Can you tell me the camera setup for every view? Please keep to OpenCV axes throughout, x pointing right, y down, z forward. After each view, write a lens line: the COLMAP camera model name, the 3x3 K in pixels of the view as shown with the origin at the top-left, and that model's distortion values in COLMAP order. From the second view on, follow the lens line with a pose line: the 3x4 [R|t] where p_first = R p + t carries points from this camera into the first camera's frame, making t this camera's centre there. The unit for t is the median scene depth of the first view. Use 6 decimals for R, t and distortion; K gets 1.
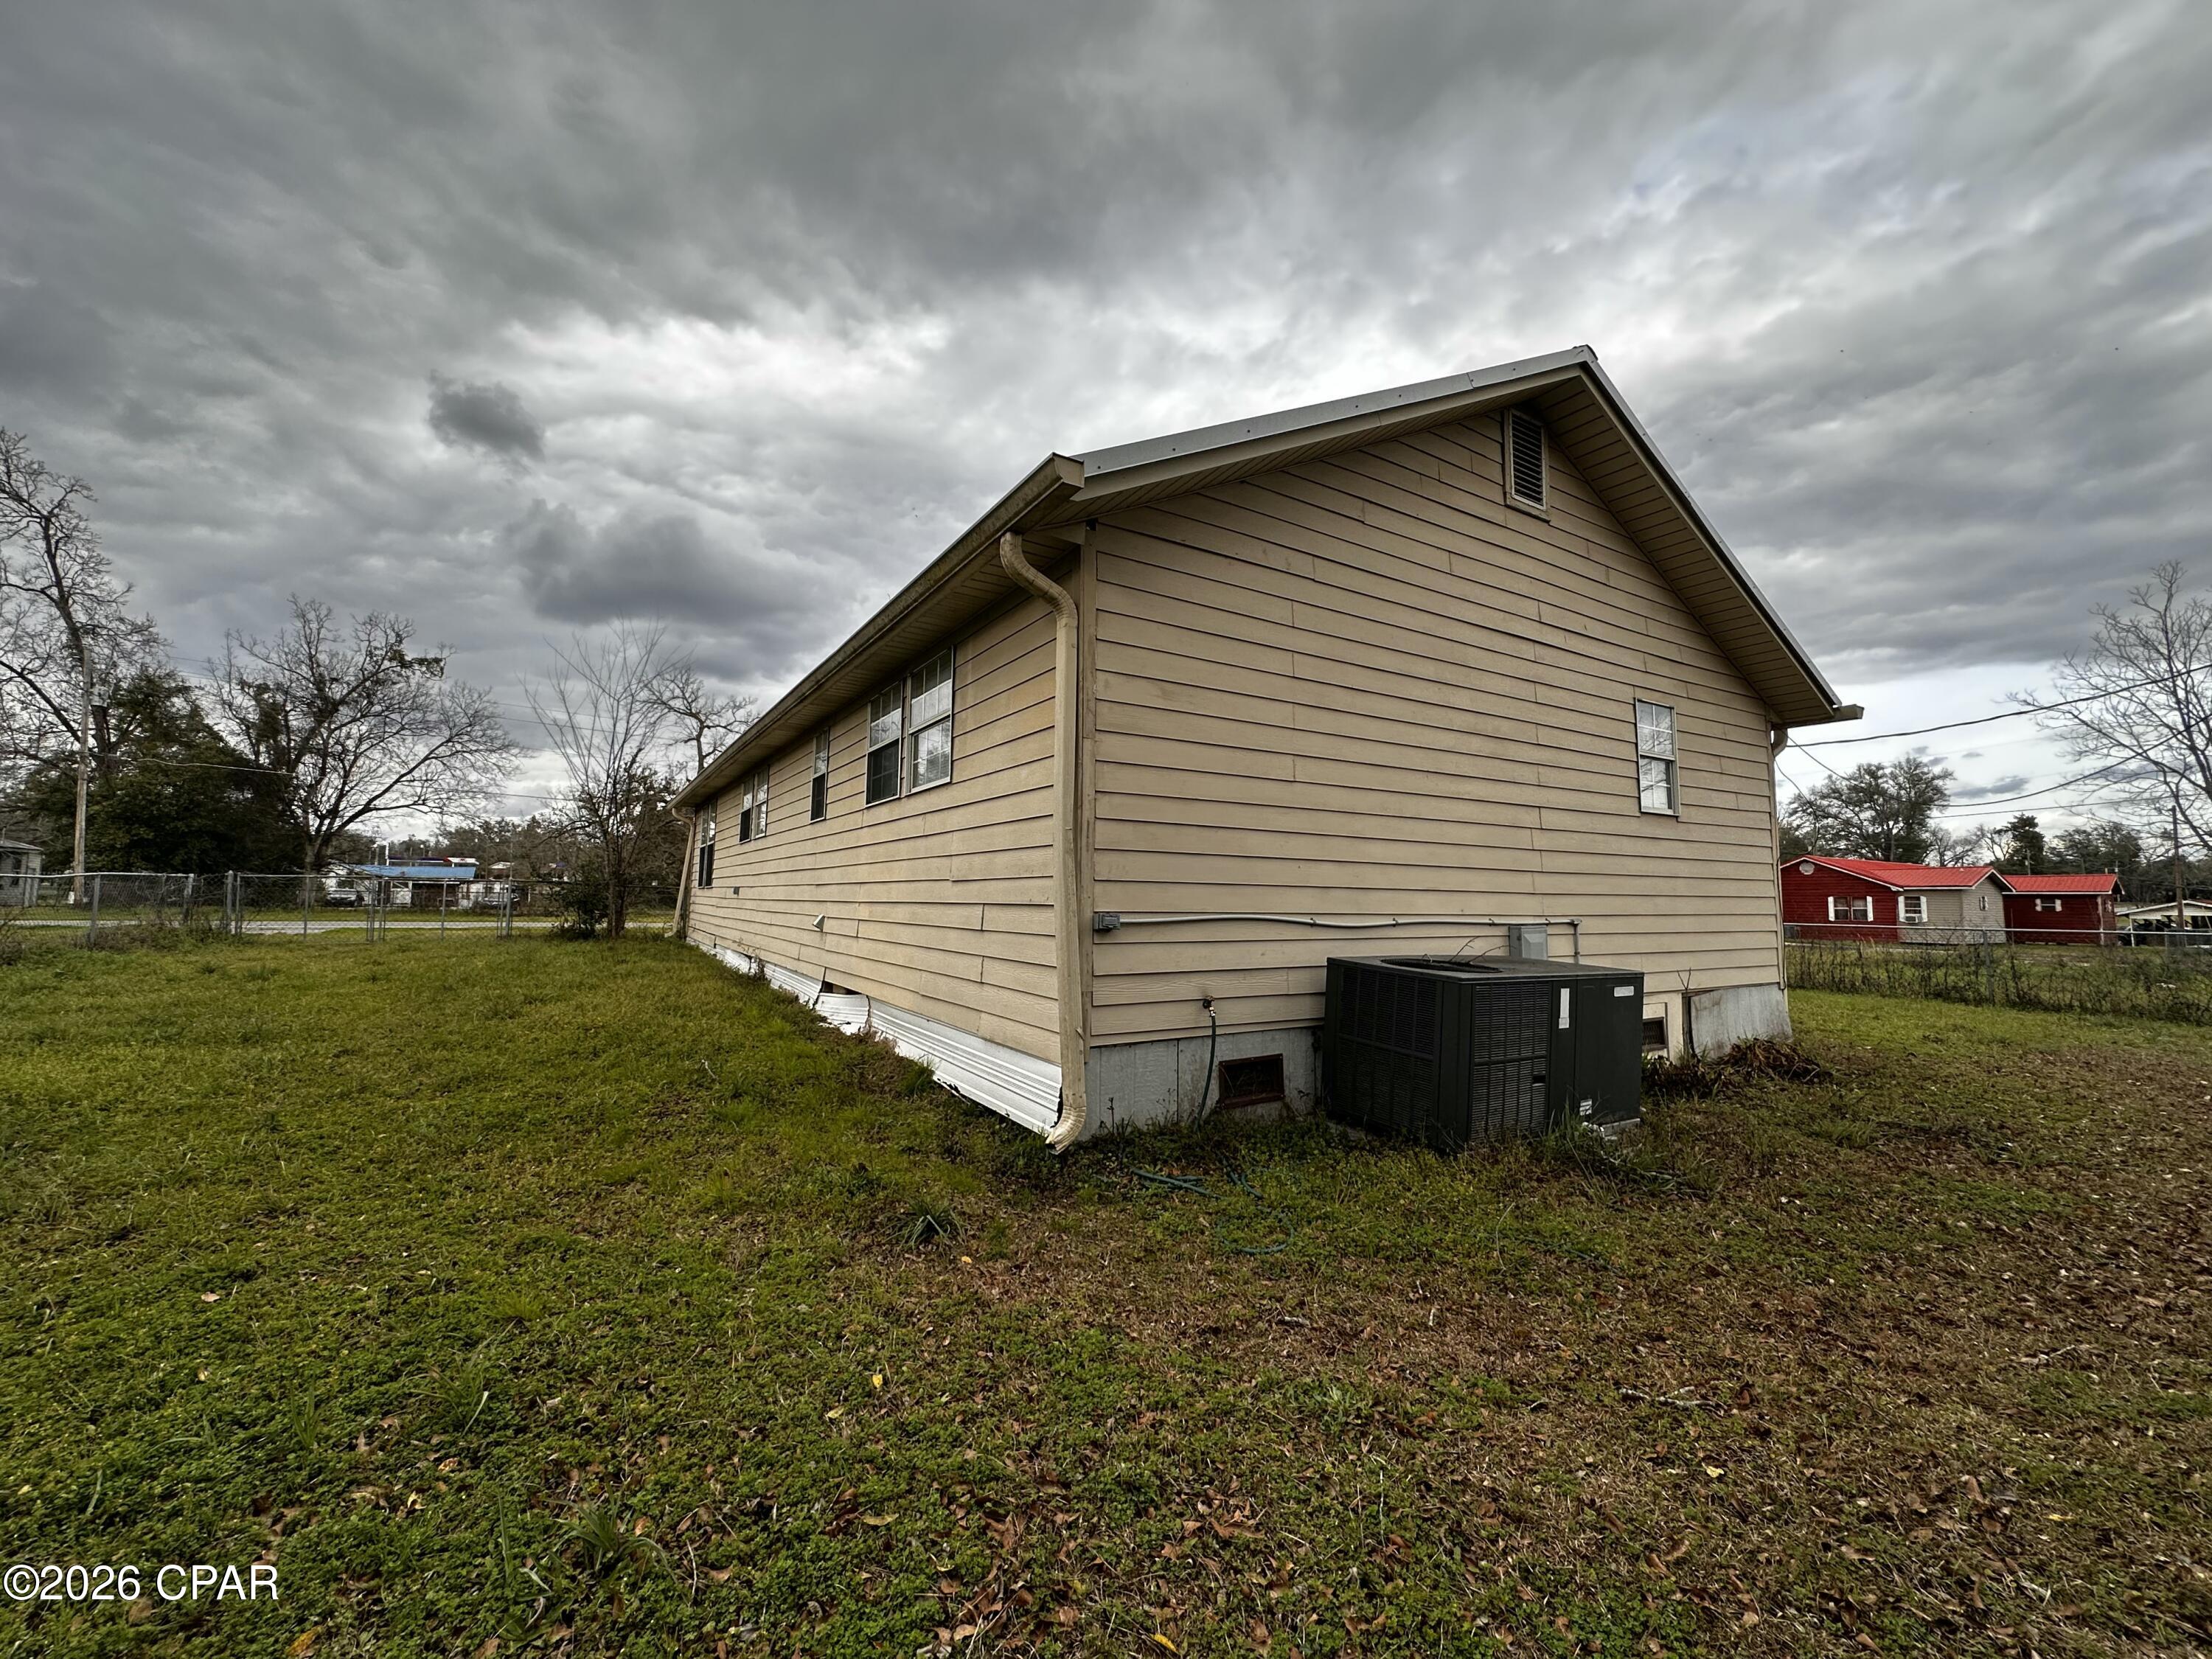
lens RADIAL K [[875.0, 0, 1099.7], [0, 875.0, 829.7], [0, 0, 1]] dist [-0.004238, -0.000120]
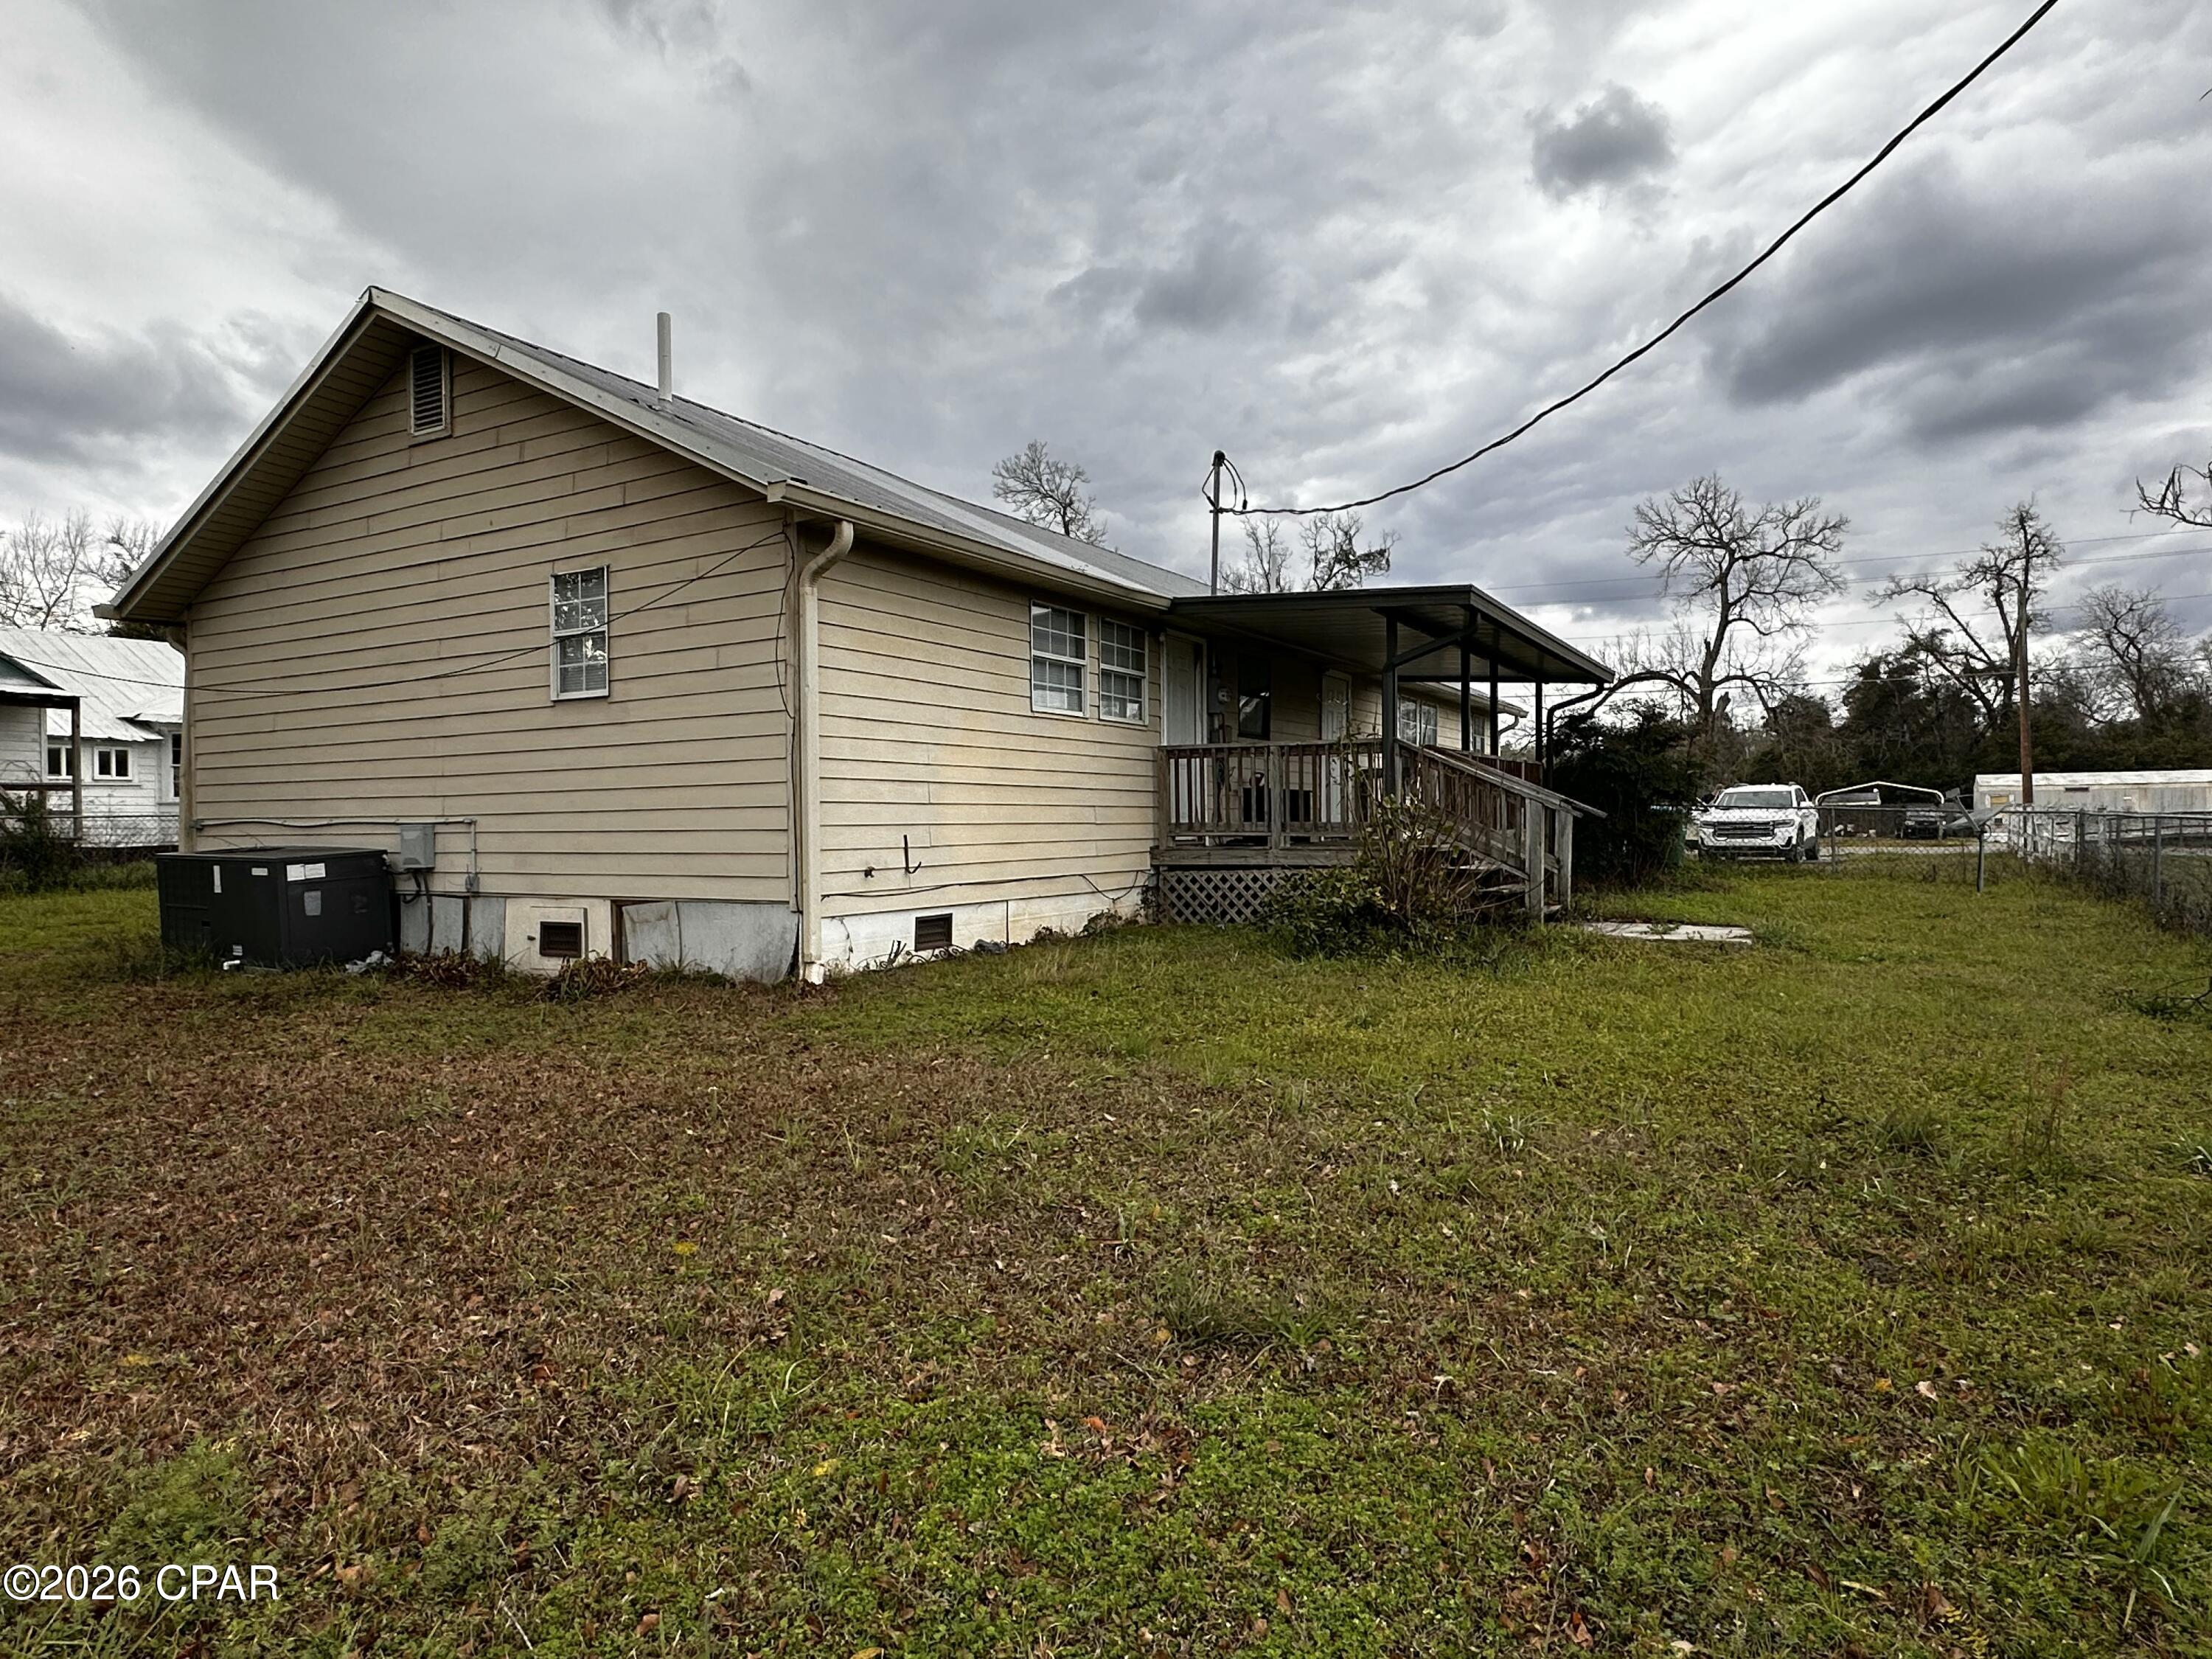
lens RADIAL K [[1353.3, 0, 1096.3], [0, 1353.3, 836.5], [0, 0, 1]] dist [0.006529, -0.002677]
pose [[0.480740, -0.012506, -0.876774, 0.125758], [0.086971, 0.995648, 0.033485, 0.007261], [0.872539, -0.092352, 0.479736, 0.046962]]
